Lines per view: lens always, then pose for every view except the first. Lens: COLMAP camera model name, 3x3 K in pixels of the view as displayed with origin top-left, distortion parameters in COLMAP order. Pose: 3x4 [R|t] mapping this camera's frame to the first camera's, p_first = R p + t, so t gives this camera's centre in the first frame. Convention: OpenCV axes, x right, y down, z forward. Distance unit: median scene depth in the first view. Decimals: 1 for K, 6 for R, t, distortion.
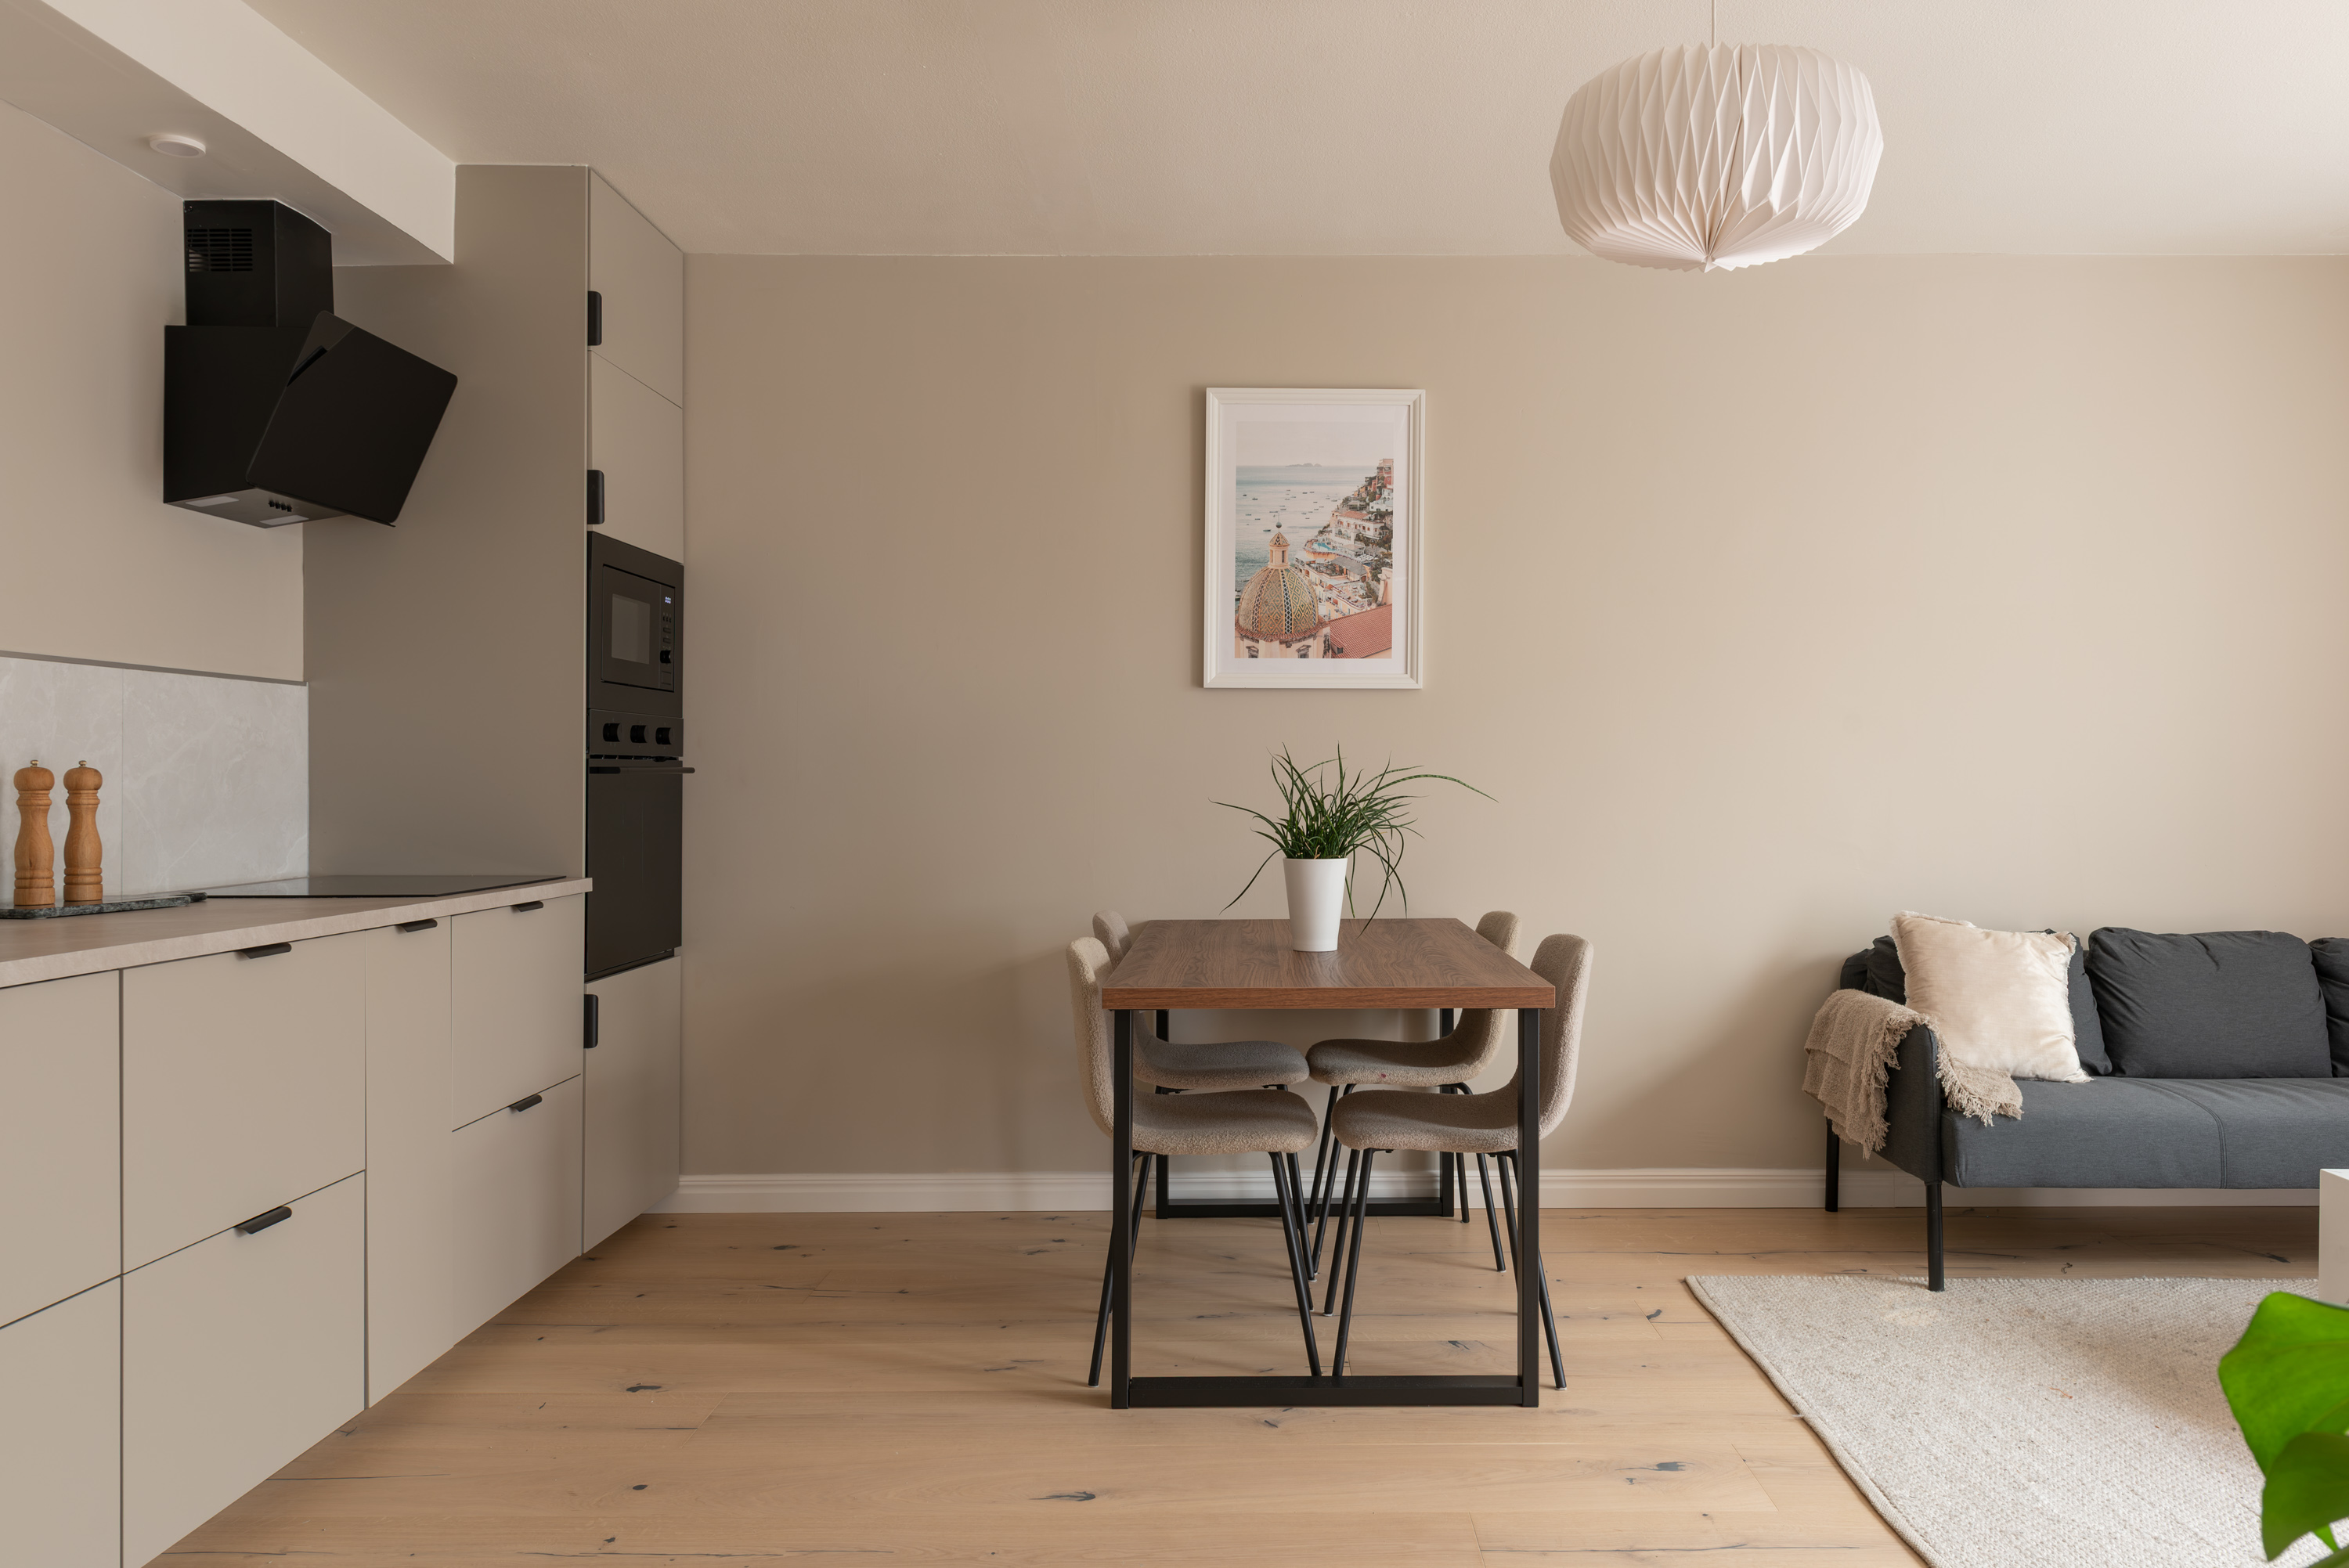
lens RADIAL K [[1677.3, 0, 1268.6], [0, 1677.3, 789.3], [0, 0, 1]] dist [0.006598, -0.013423]
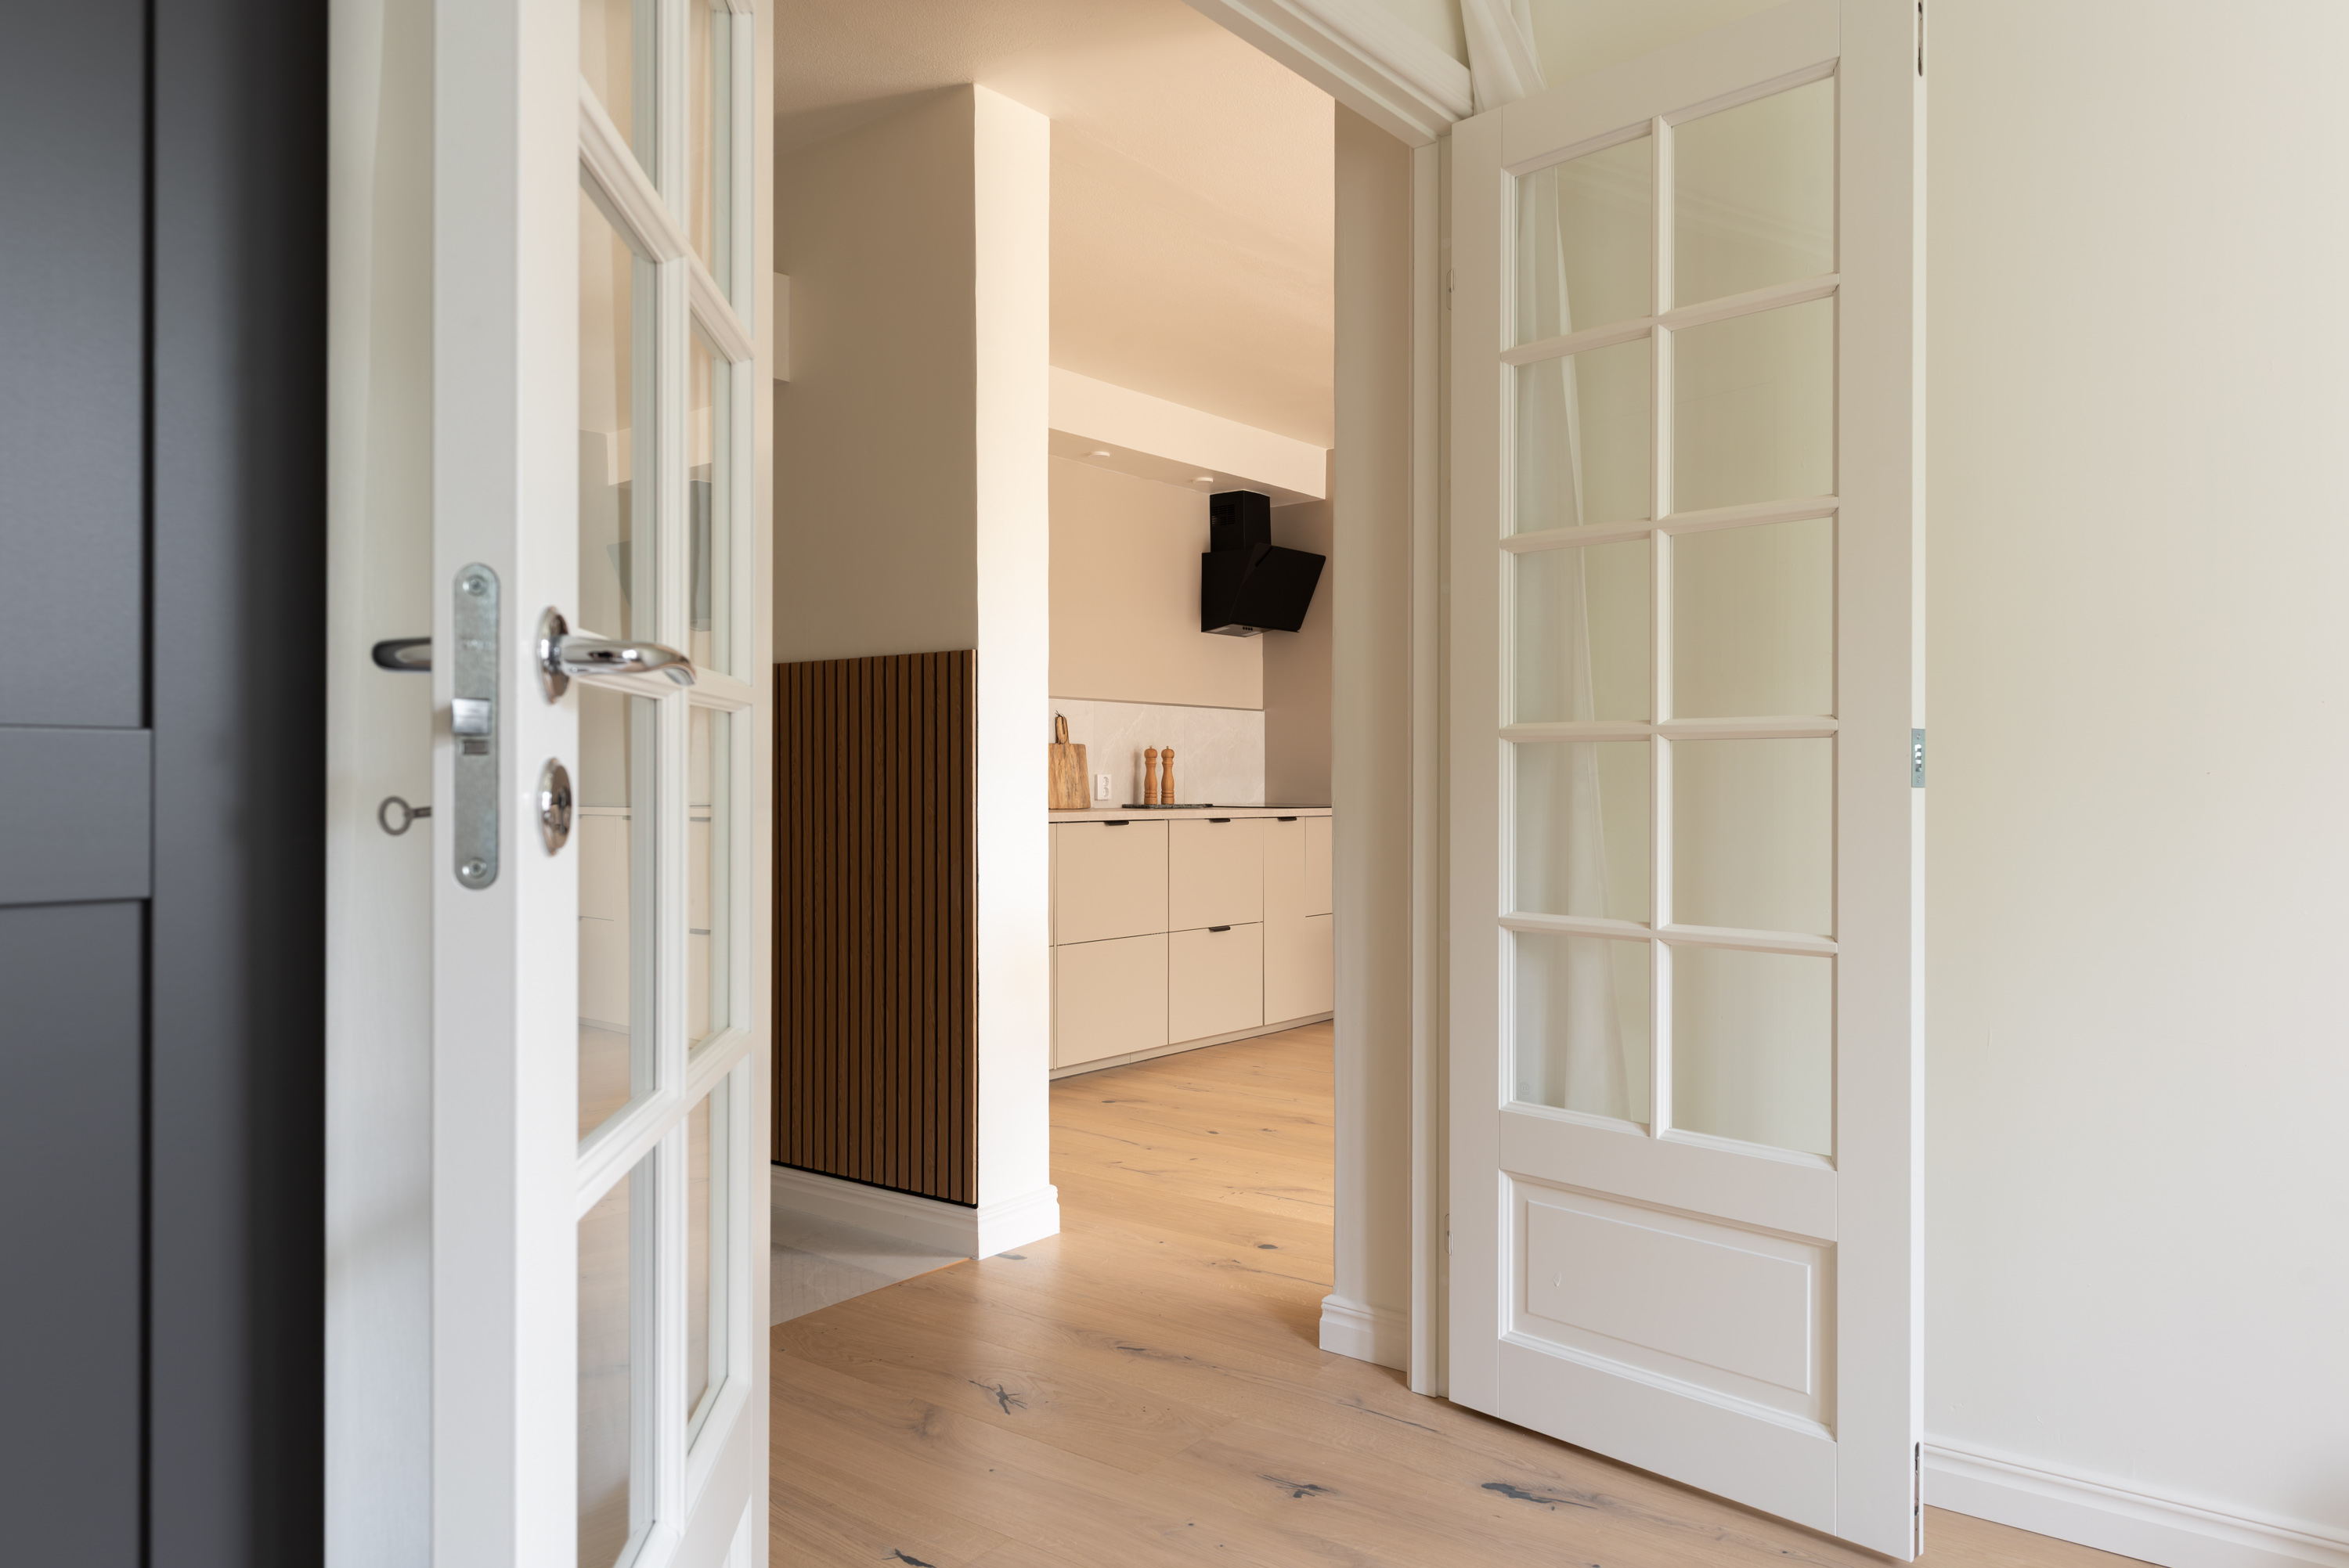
lens RADIAL K [[1597.5, 0, 1168.4], [0, 1597.5, 797.3], [0, 0, 1]] dist [0.012330, -0.015051]
pose [[0.787446, 0.007955, -0.616332, 0.550646], [-0.004053, 0.999962, 0.007728, 0.030016], [0.616370, -0.003587, 0.787449, -0.626608]]
